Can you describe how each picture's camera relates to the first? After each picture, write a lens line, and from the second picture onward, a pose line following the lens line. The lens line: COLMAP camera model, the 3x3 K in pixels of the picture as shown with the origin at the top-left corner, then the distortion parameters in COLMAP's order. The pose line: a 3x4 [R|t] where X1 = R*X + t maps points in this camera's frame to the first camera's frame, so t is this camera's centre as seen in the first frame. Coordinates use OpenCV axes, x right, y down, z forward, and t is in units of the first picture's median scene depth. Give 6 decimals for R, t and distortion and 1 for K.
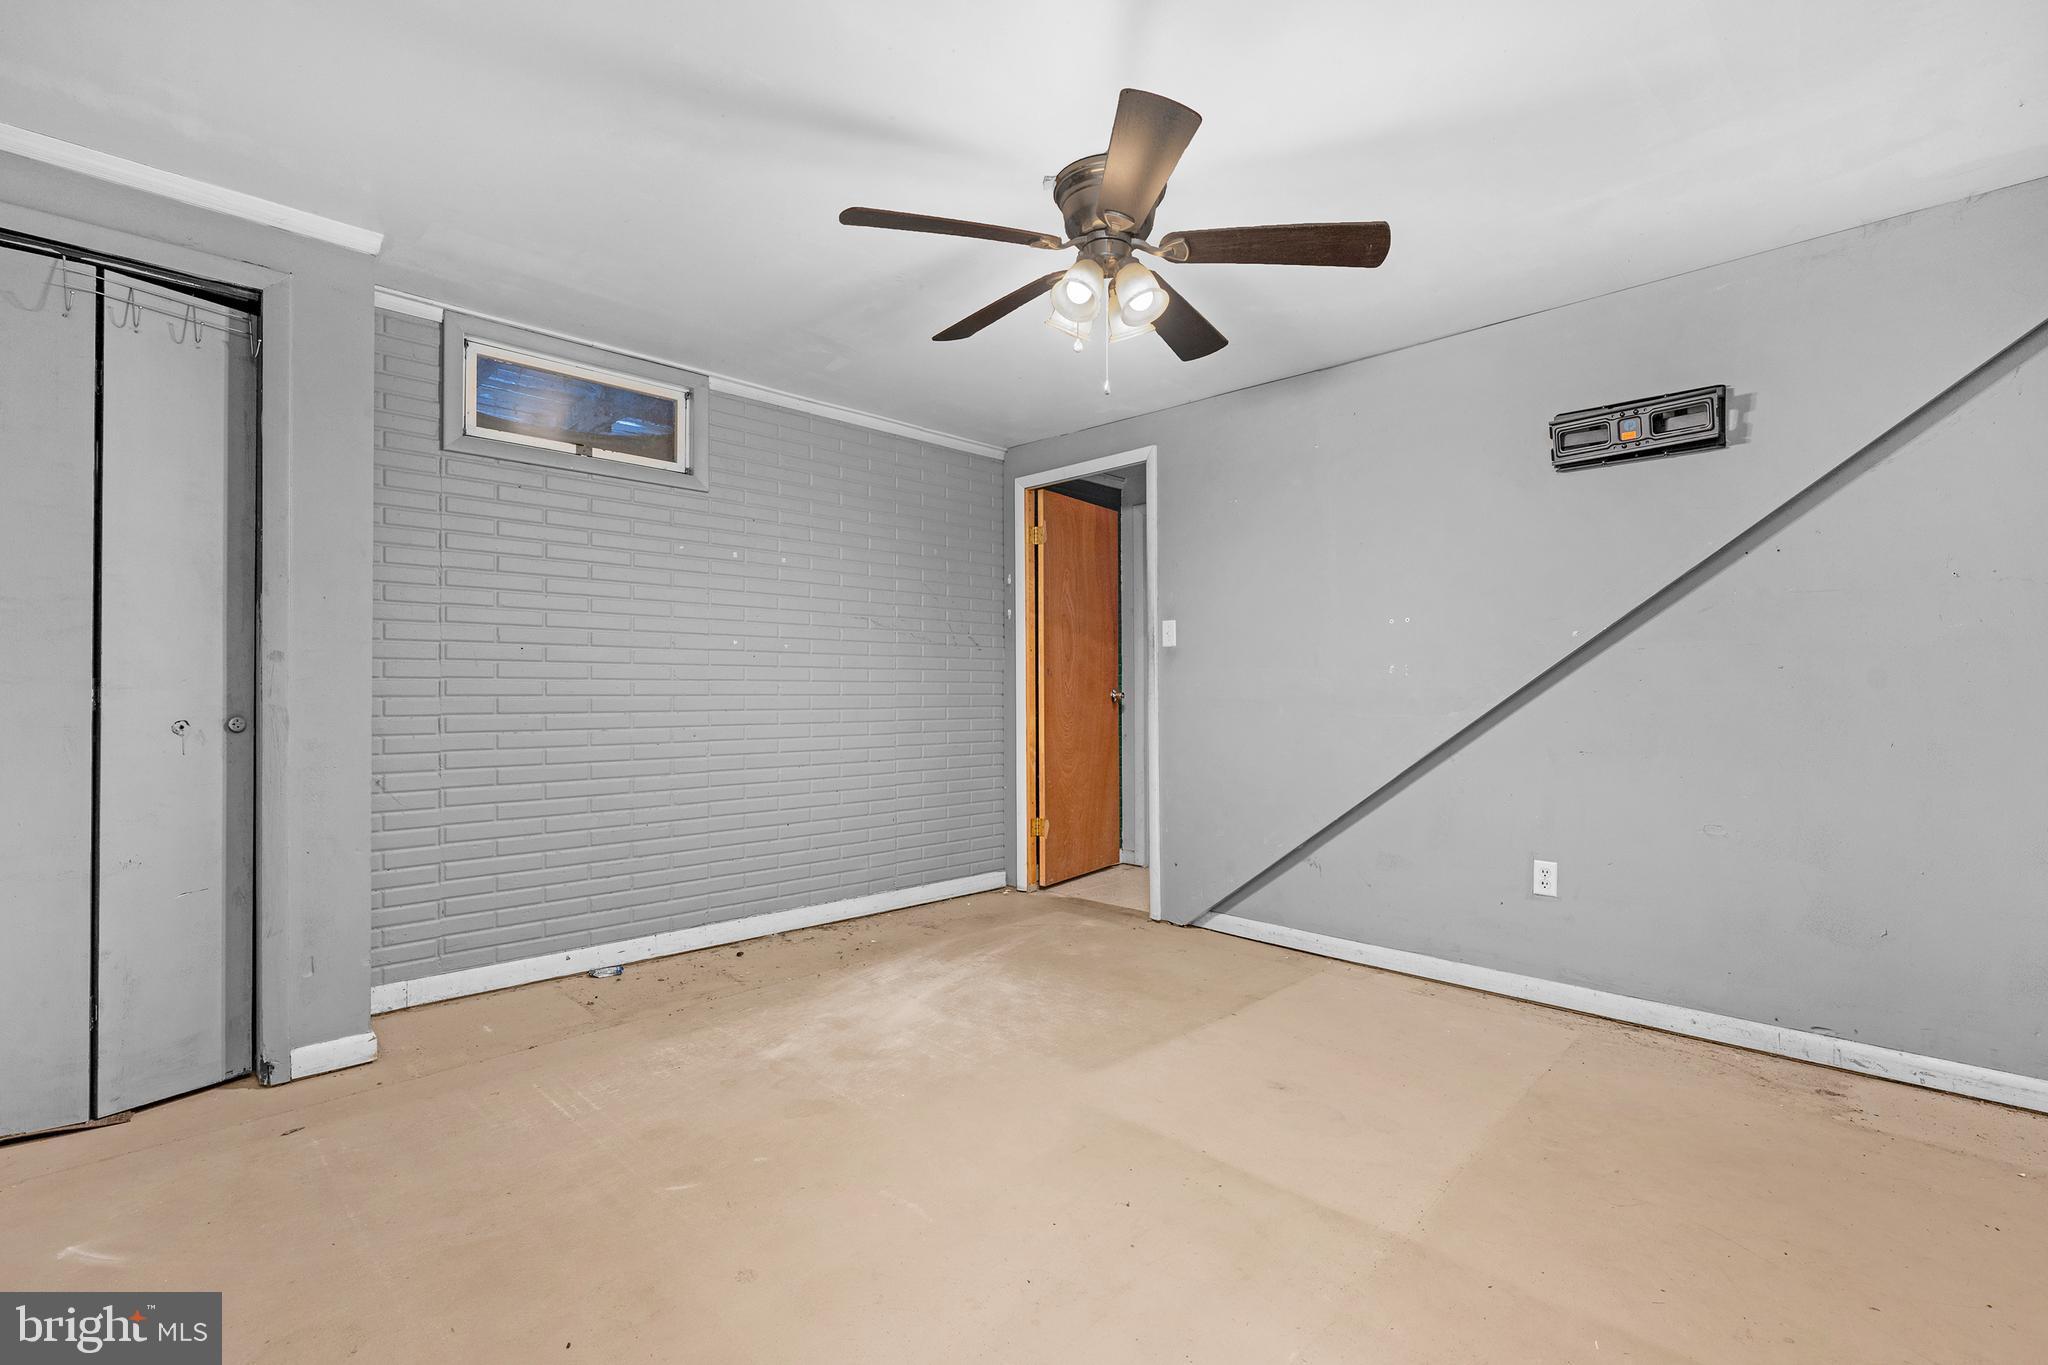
lens RADIAL K [[938.2, 0, 1025.6], [0, 938.2, 685.8], [0, 0, 1]] dist [-0.000257, 0.001331]
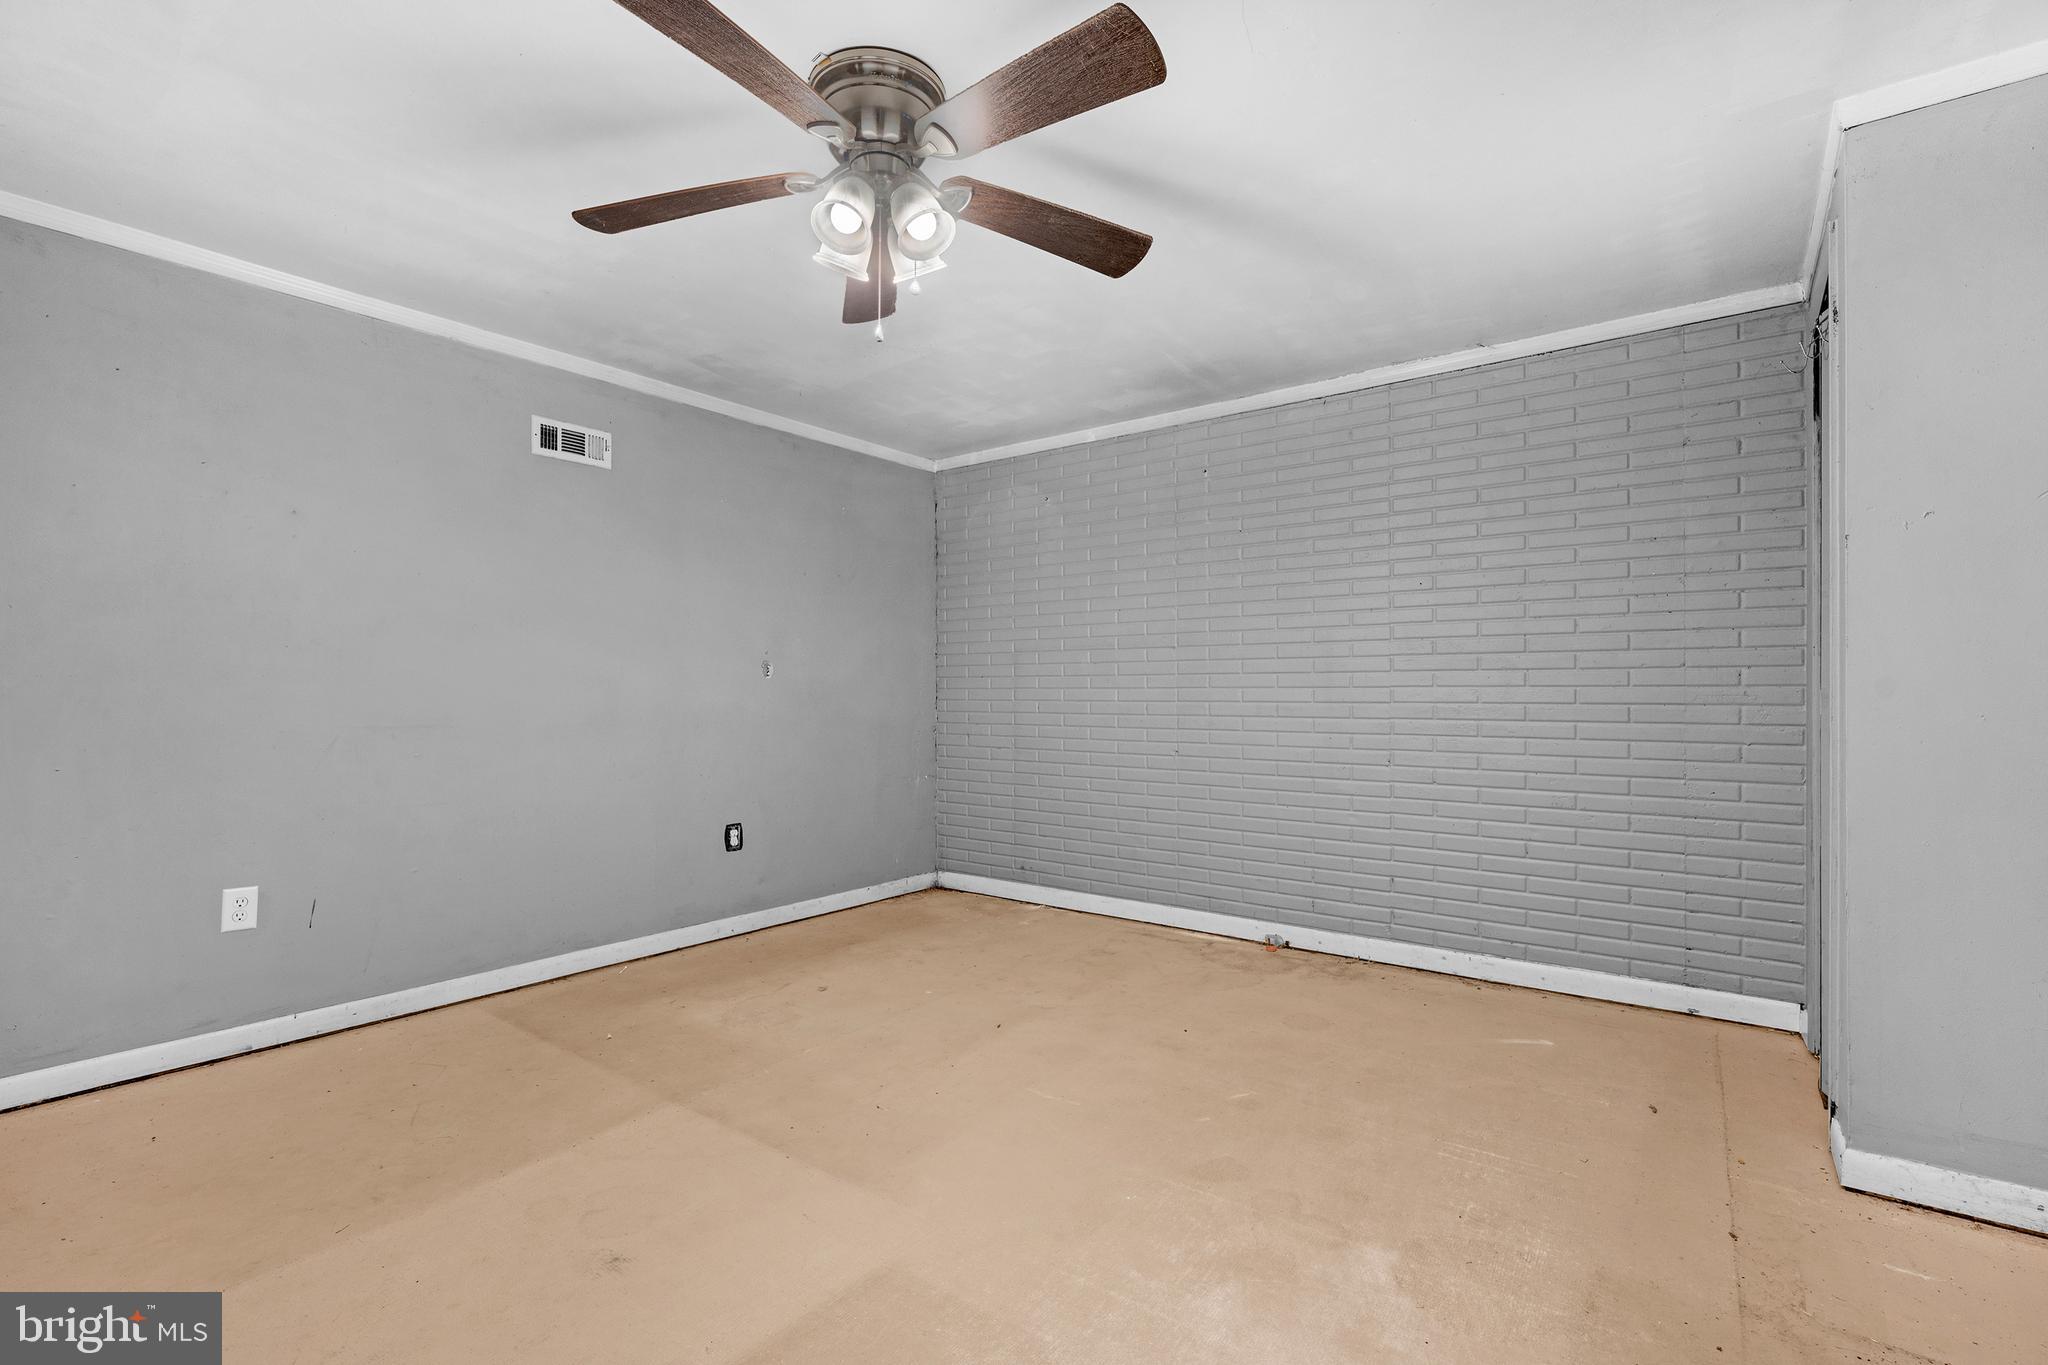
lens RADIAL K [[938.2, 0, 1029.9], [0, 938.2, 688.8], [0, 0, 1]] dist [-0.000257, 0.001331]
pose [[-0.990267, -0.003561, -0.139133, 0.060665], [-0.001822, 0.999919, -0.012626, 0.008447], [0.139166, -0.012249, -0.990193, 1.629119]]
